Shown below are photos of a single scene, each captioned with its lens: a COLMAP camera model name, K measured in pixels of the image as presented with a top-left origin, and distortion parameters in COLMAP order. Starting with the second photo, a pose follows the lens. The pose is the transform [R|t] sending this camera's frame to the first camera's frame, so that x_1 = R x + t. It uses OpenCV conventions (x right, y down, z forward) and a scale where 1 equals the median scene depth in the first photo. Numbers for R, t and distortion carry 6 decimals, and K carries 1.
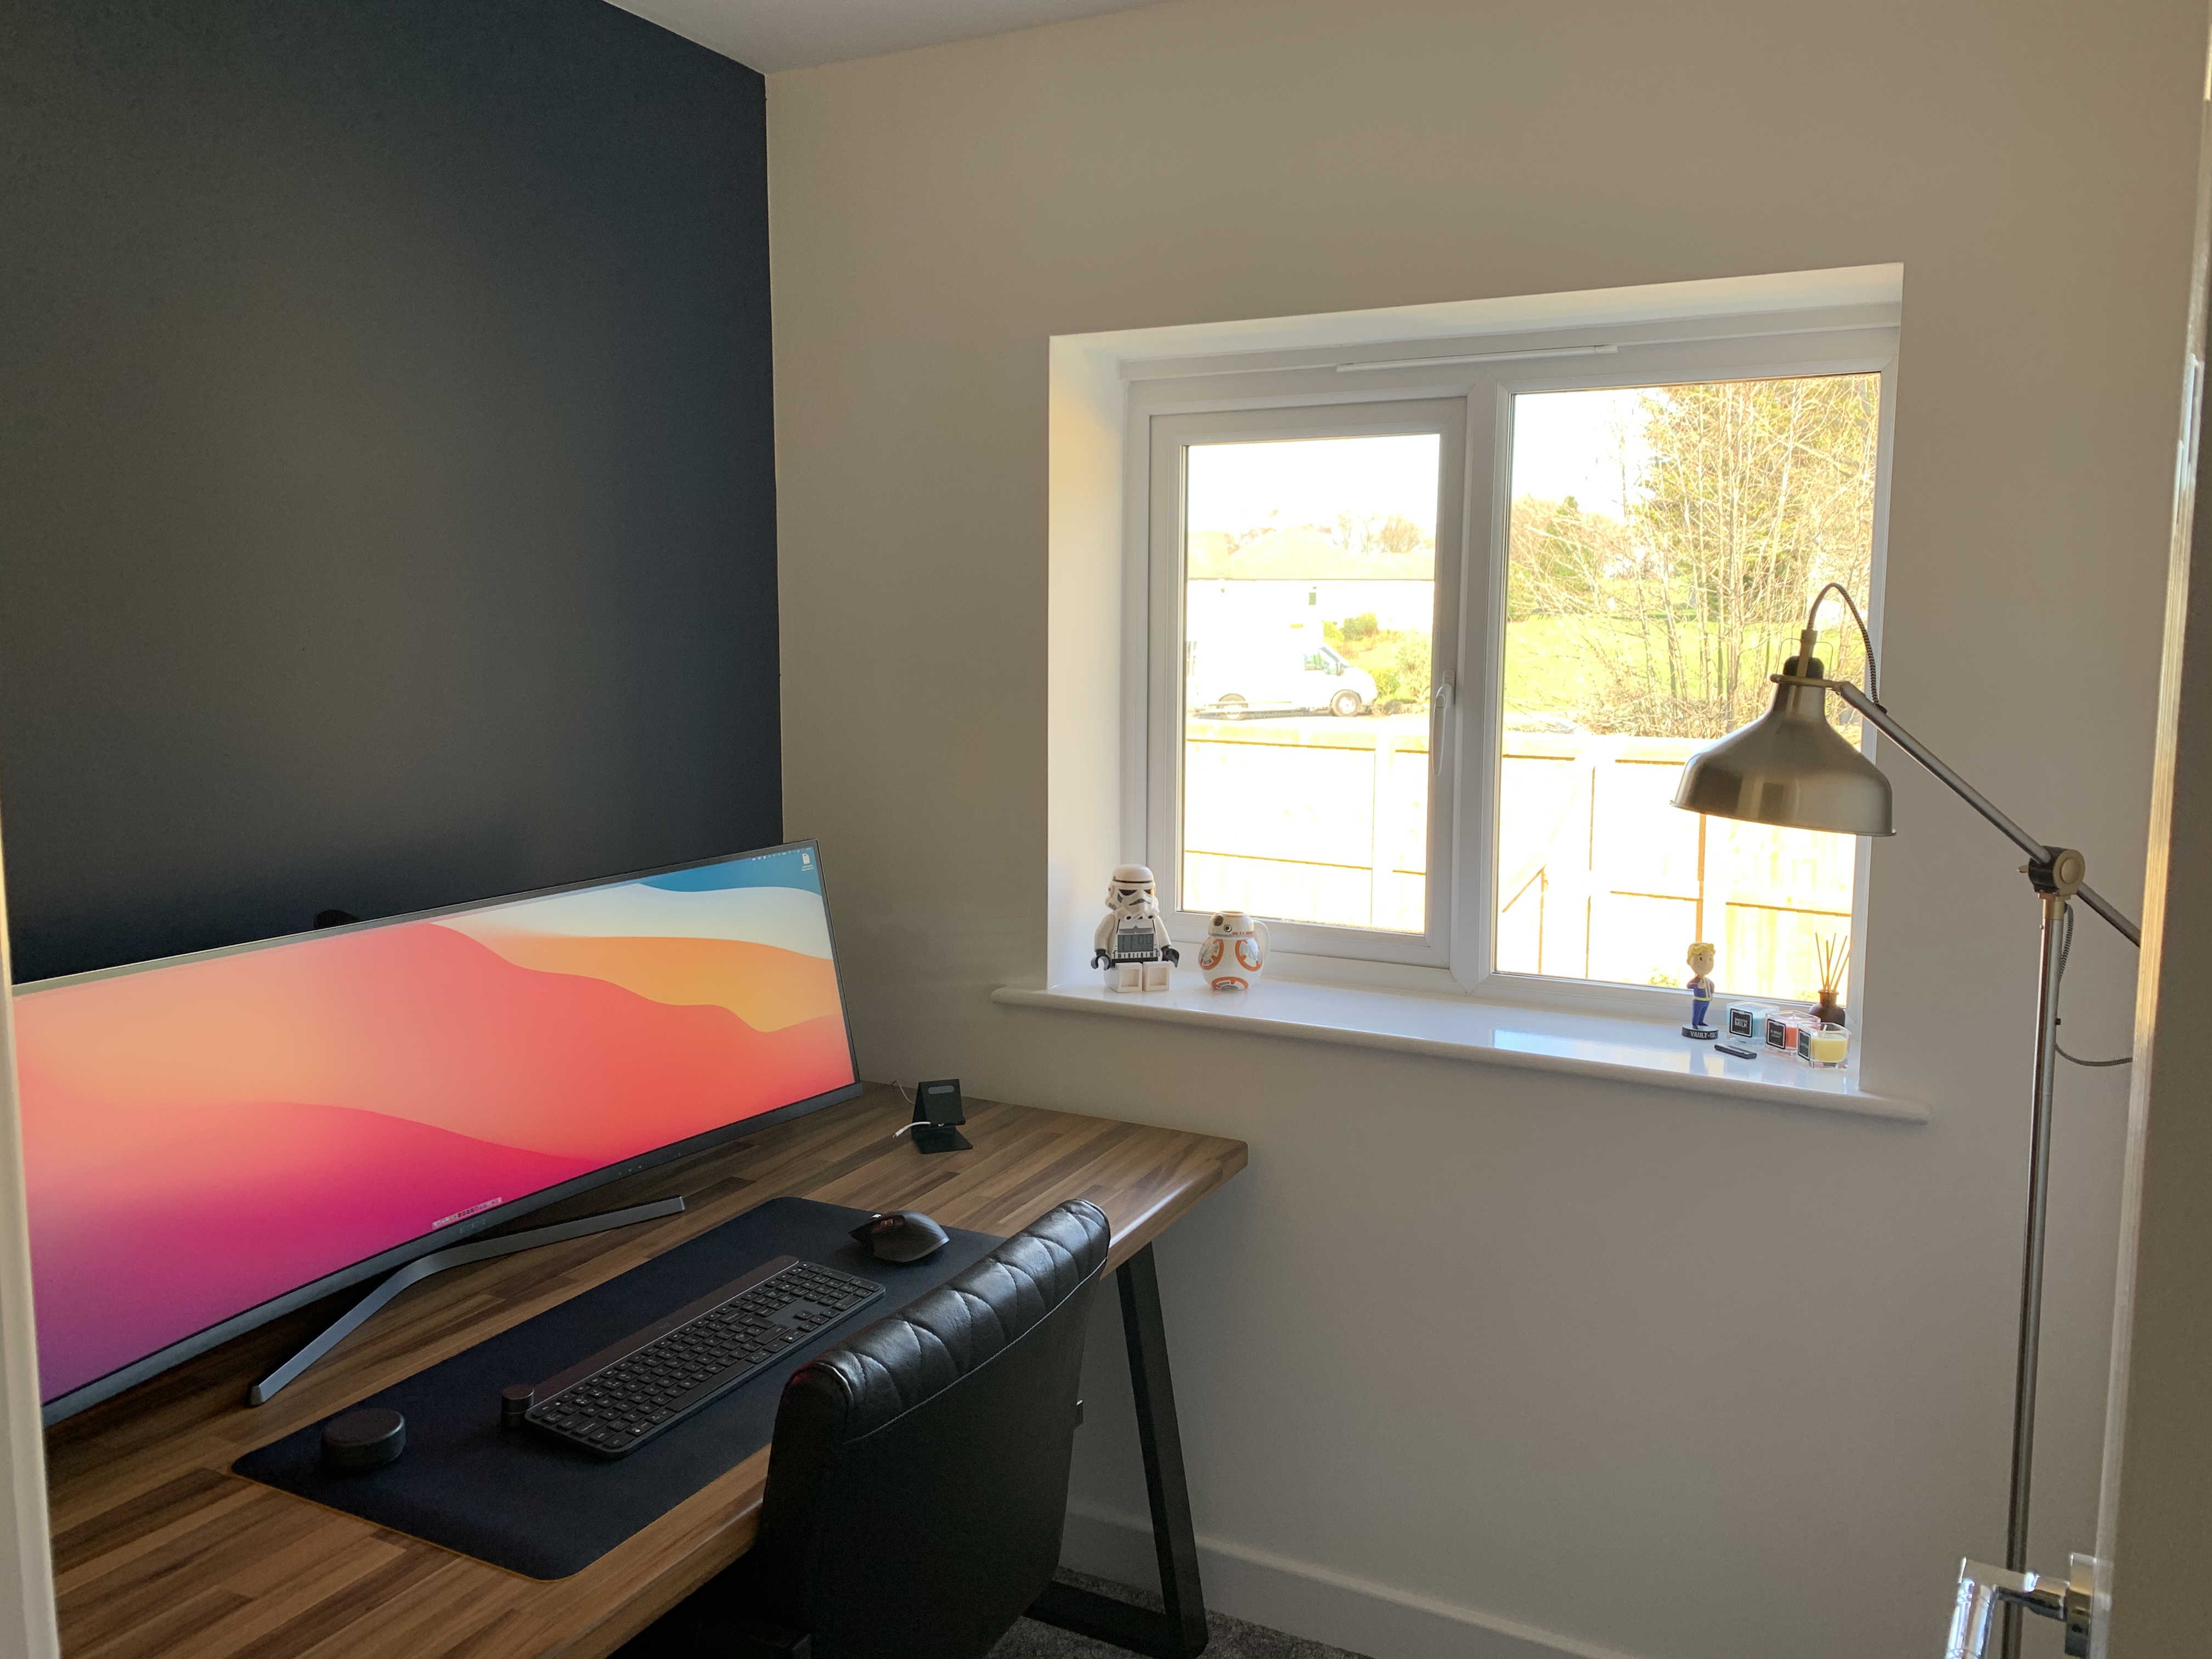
lens RADIAL K [[1666.1, 0, 1106.0], [0, 1666.1, 829.5], [0, 0, 1]] dist [-0.003741, -0.001662]
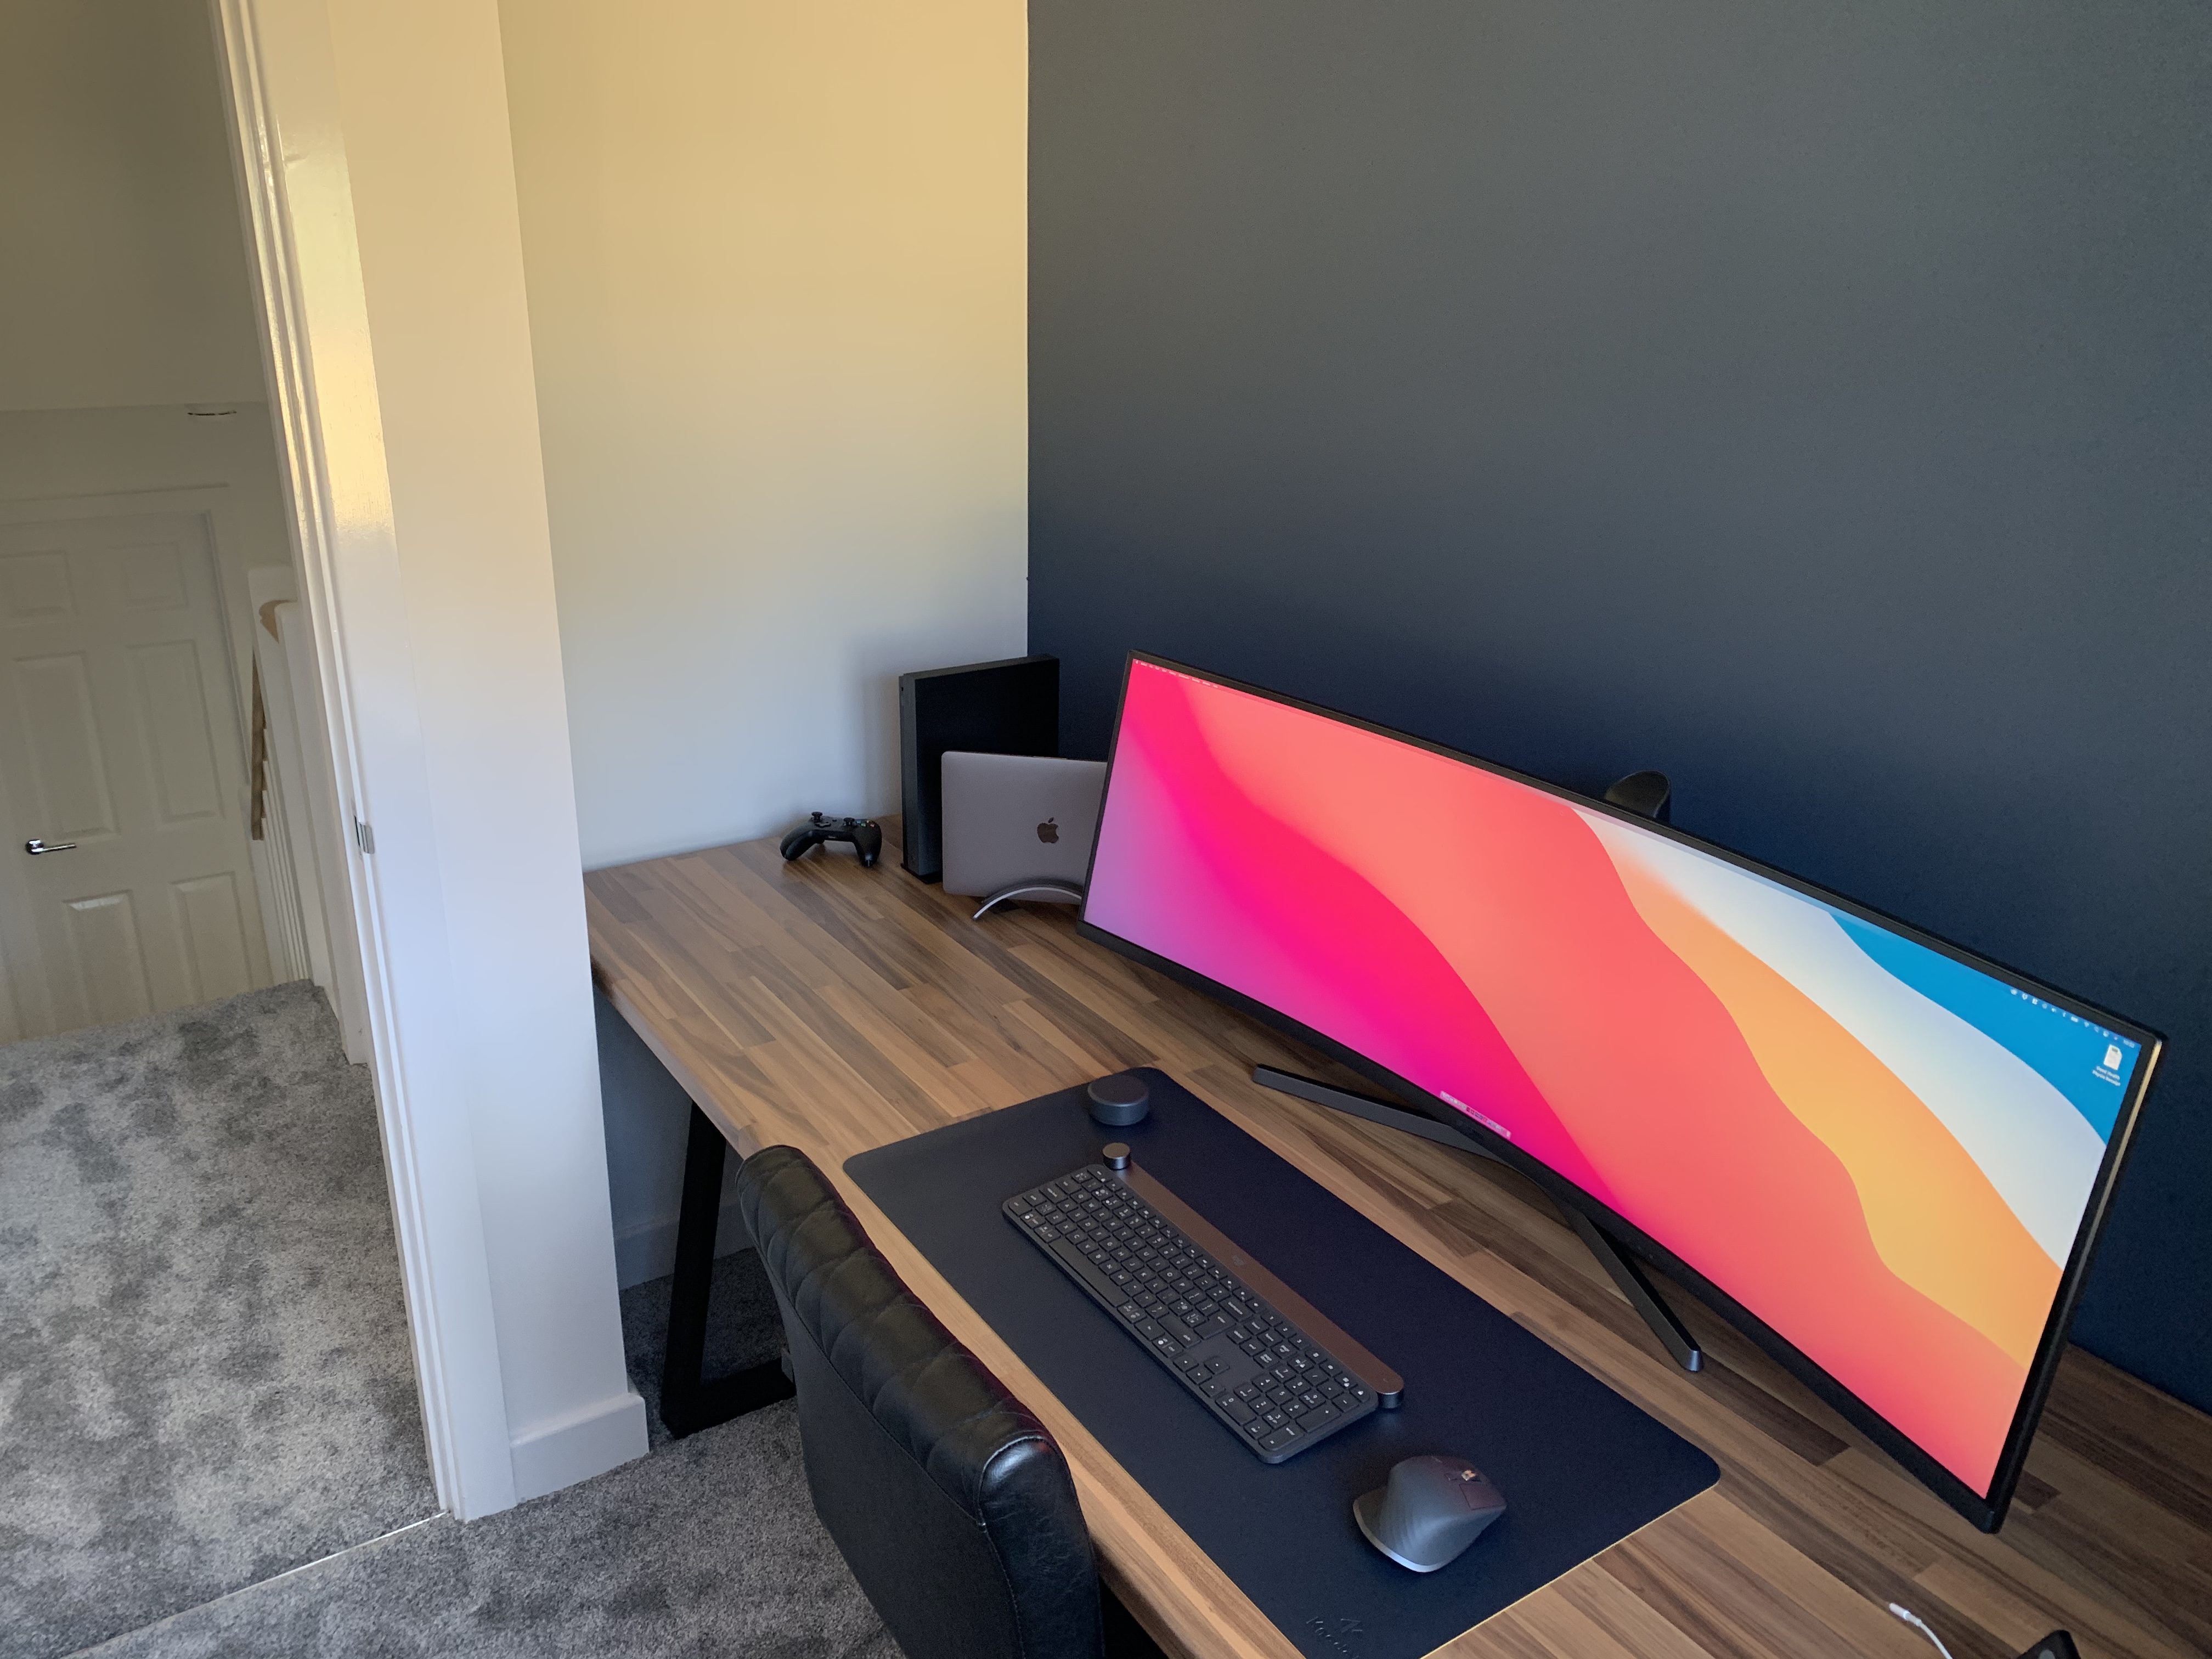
lens RADIAL K [[1666.1, 0, 1106.0], [0, 1666.1, 829.5], [0, 0, 1]] dist [-0.003741, -0.001662]
pose [[-0.483089, 0.281948, -0.828933, 0.484544], [-0.142250, 0.908882, 0.392043, -0.272331], [0.863938, 0.307308, -0.398964, 1.360425]]
